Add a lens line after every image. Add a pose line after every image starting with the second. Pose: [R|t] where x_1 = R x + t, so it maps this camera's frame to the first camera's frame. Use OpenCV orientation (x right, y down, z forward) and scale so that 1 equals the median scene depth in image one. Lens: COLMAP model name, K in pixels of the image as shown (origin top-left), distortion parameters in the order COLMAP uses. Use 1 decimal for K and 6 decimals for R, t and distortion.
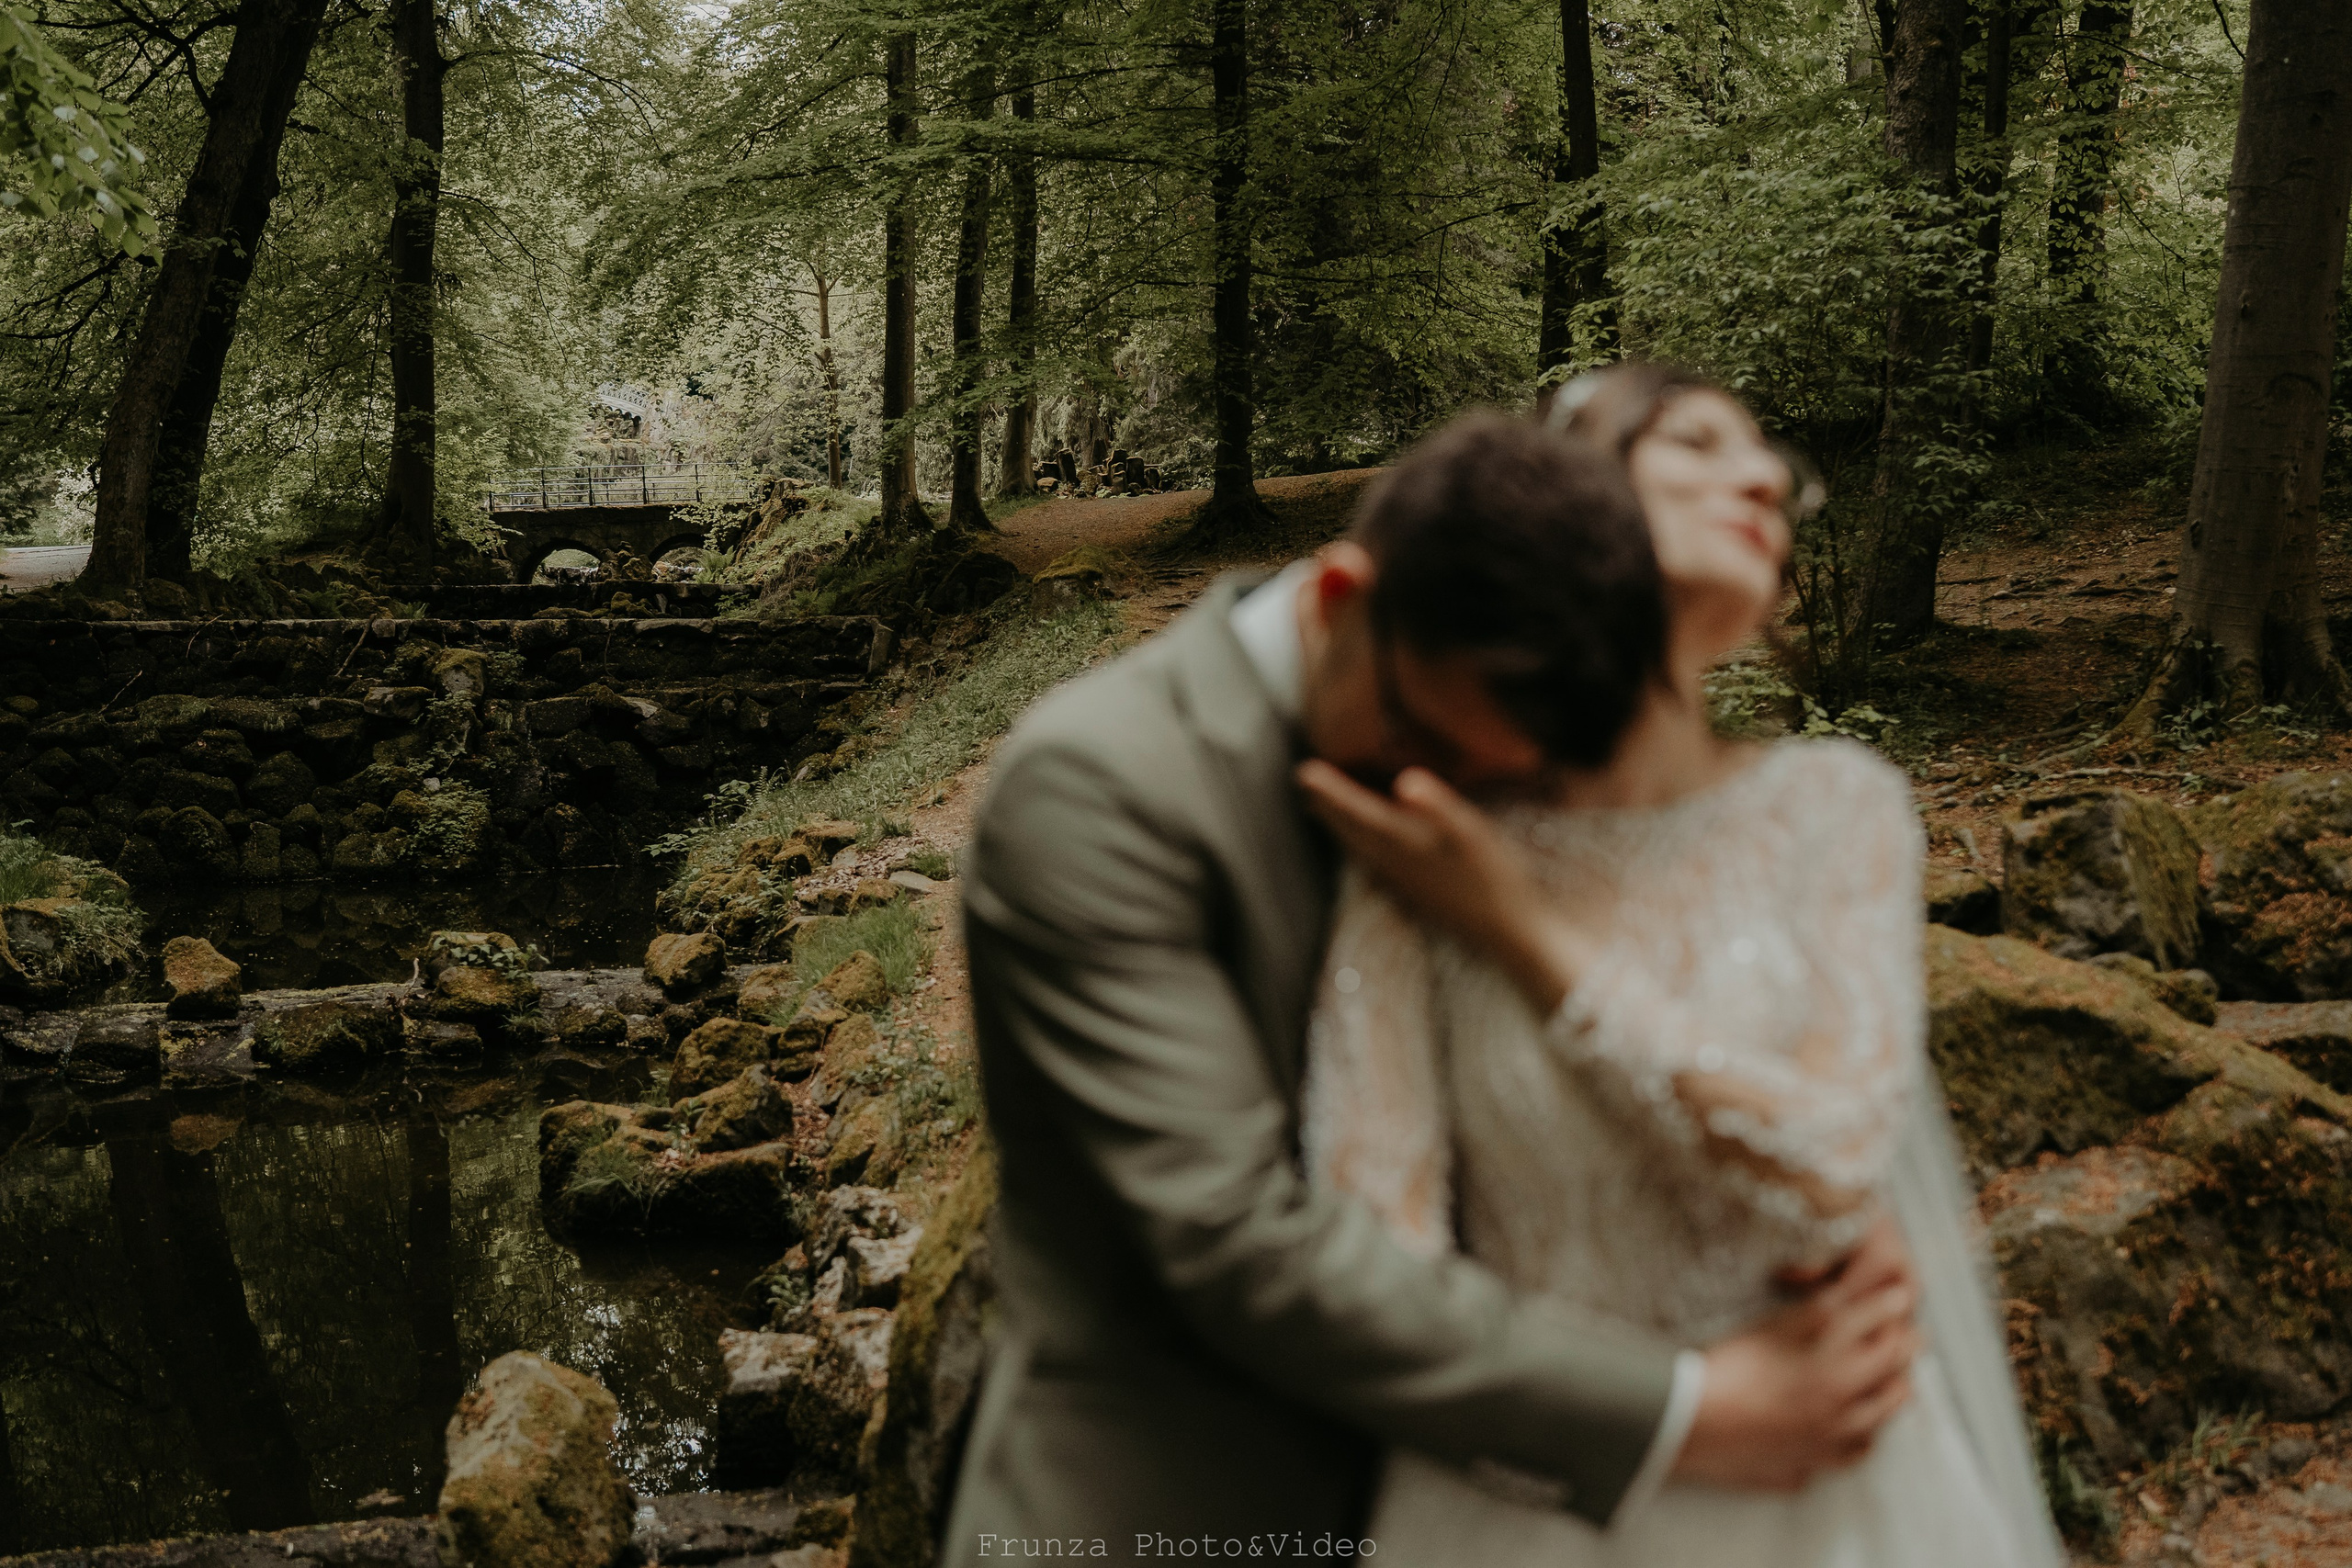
lens RADIAL K [[2157.8, 0, 1176.0], [0, 2157.8, 784.0], [0, 0, 1]] dist [-0.156938, 0.010756]
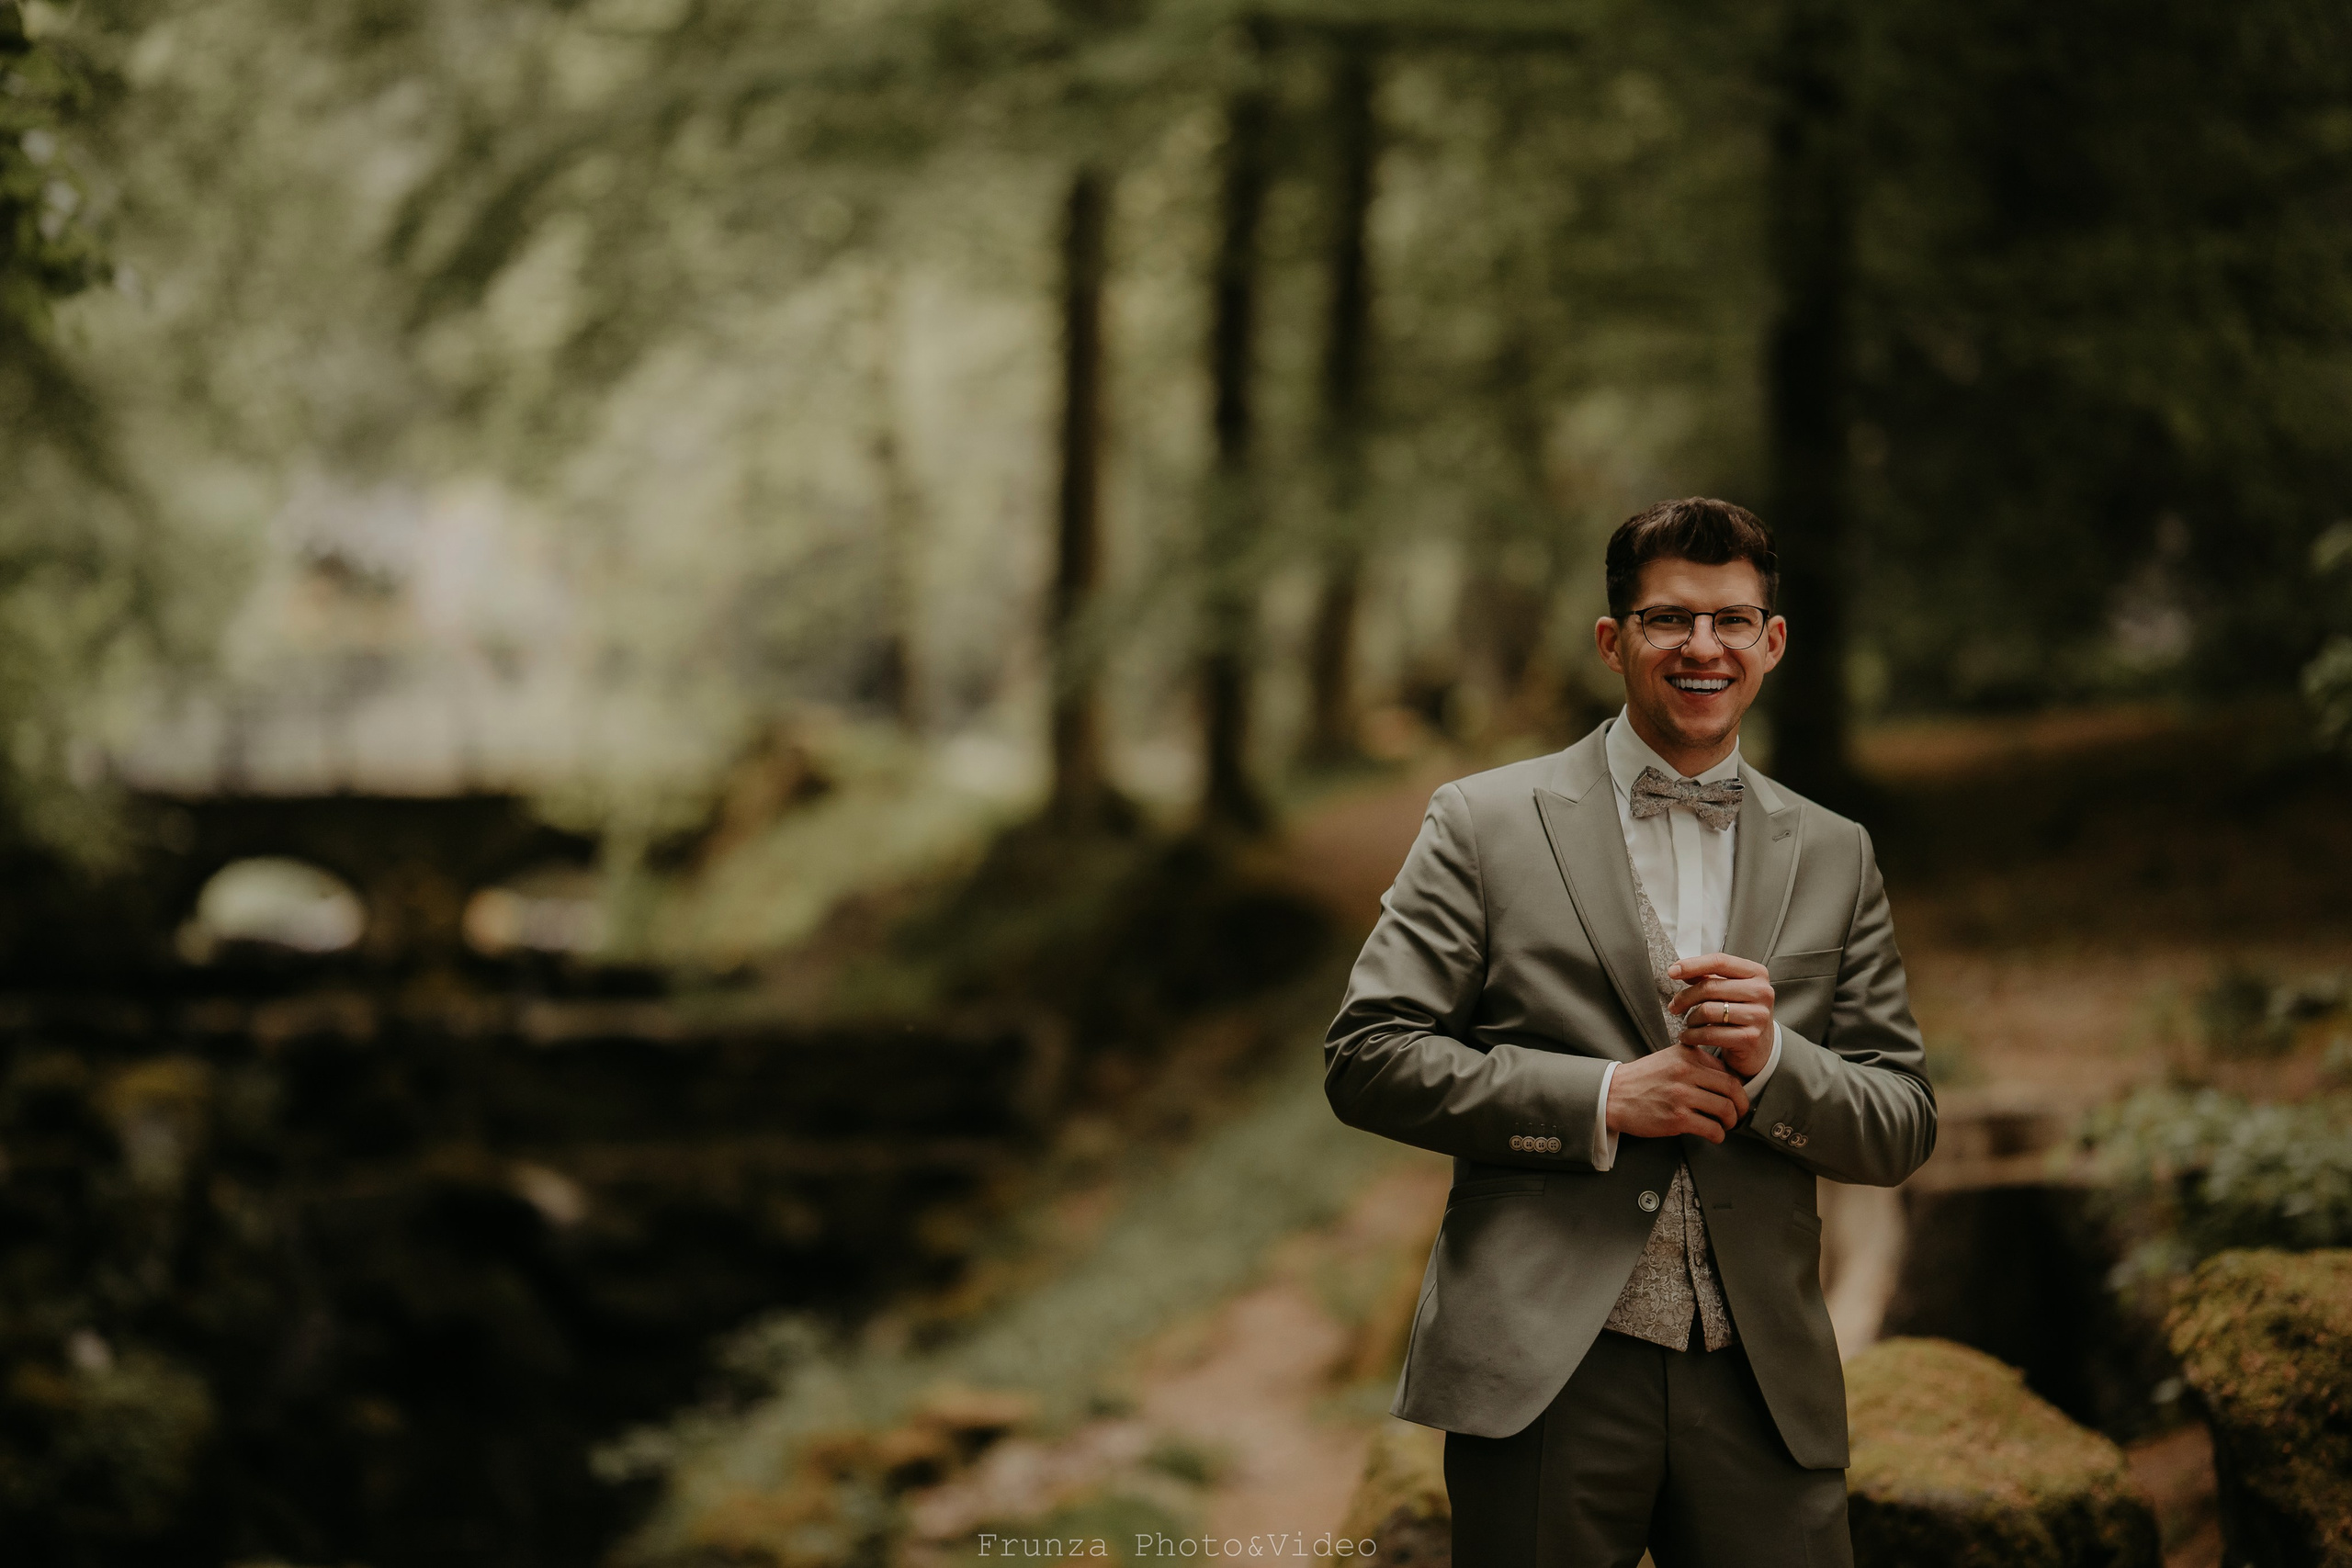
lens RADIAL K [[5618.1, 0, 1176.0], [0, 5618.1, 784.0], [0, 0, 1]] dist [0.732708, 0.307501]
pose [[0.995425, 0.008686, -0.095152, 0.008072], [-0.021102, 0.991254, -0.130269, 0.031341], [0.093188, 0.131680, 0.986902, -0.220457]]
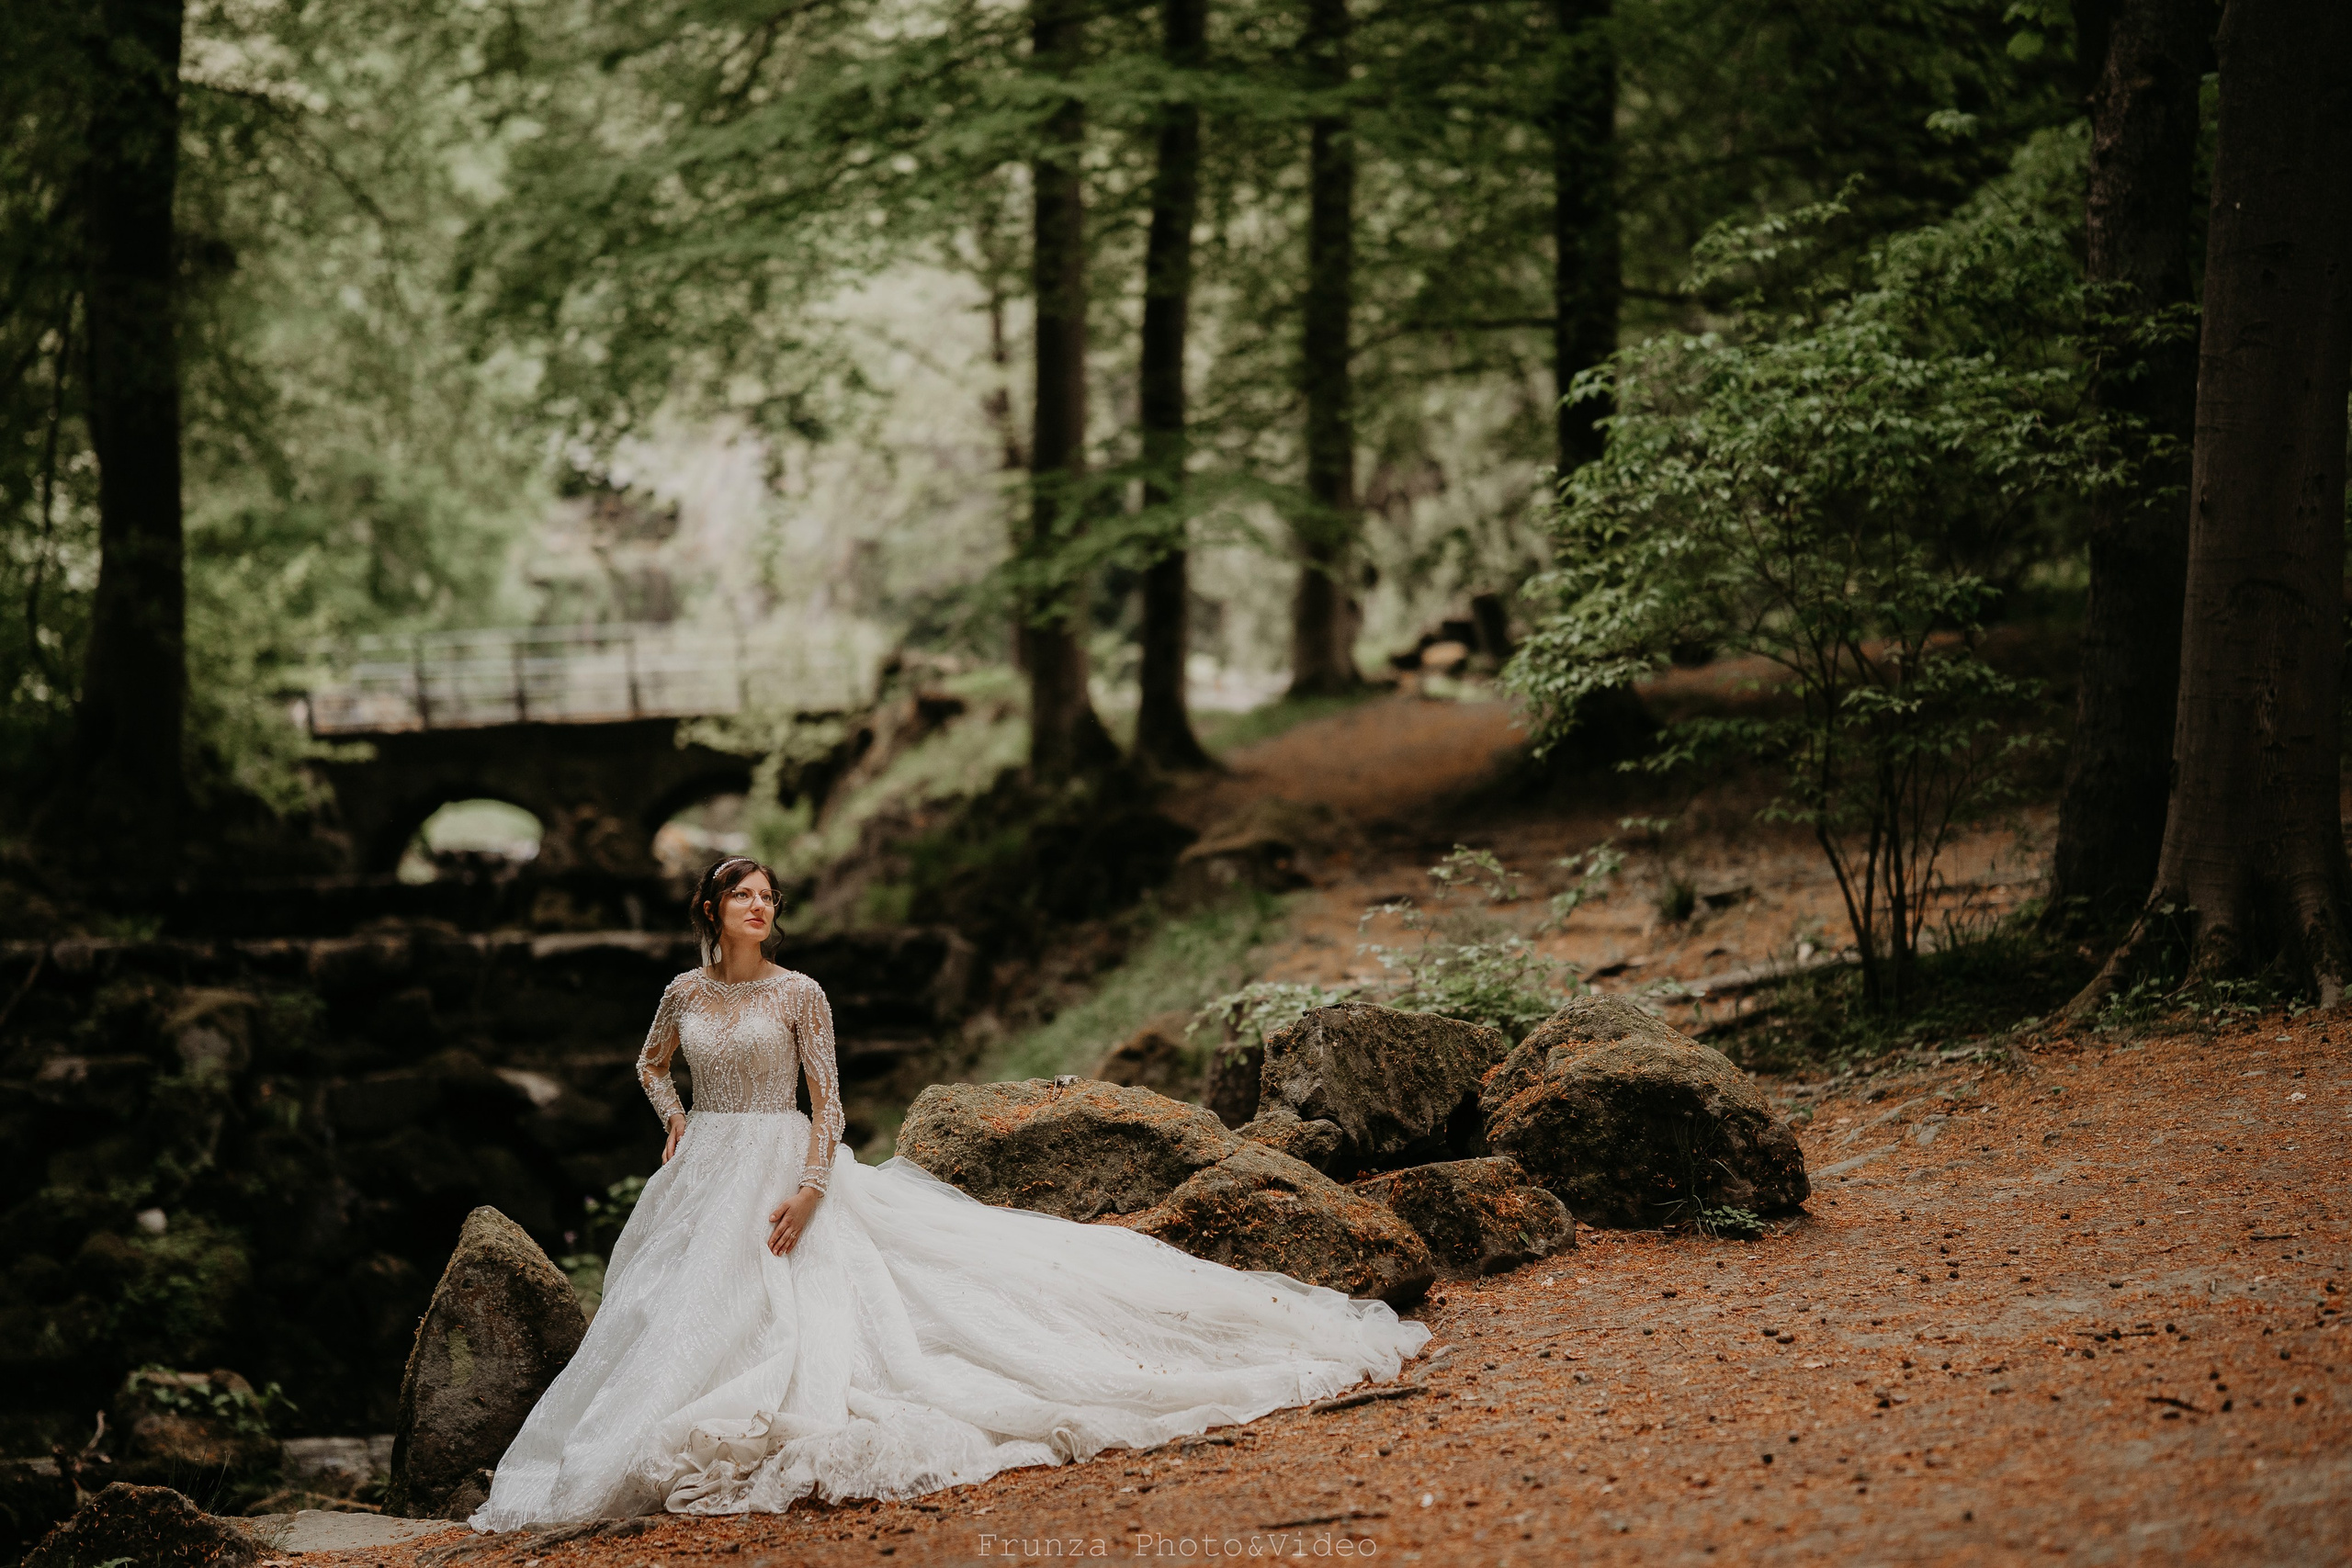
lens RADIAL K [[5819.5, 0, 1176.0], [0, 5819.5, 784.0], [0, 0, 1]] dist [0.776239, -0.096071]
pose [[0.984336, -0.018119, -0.175371, 0.180800], [-0.000844, 0.994209, -0.107459, 0.047809], [0.176302, 0.105924, 0.978620, -0.477775]]
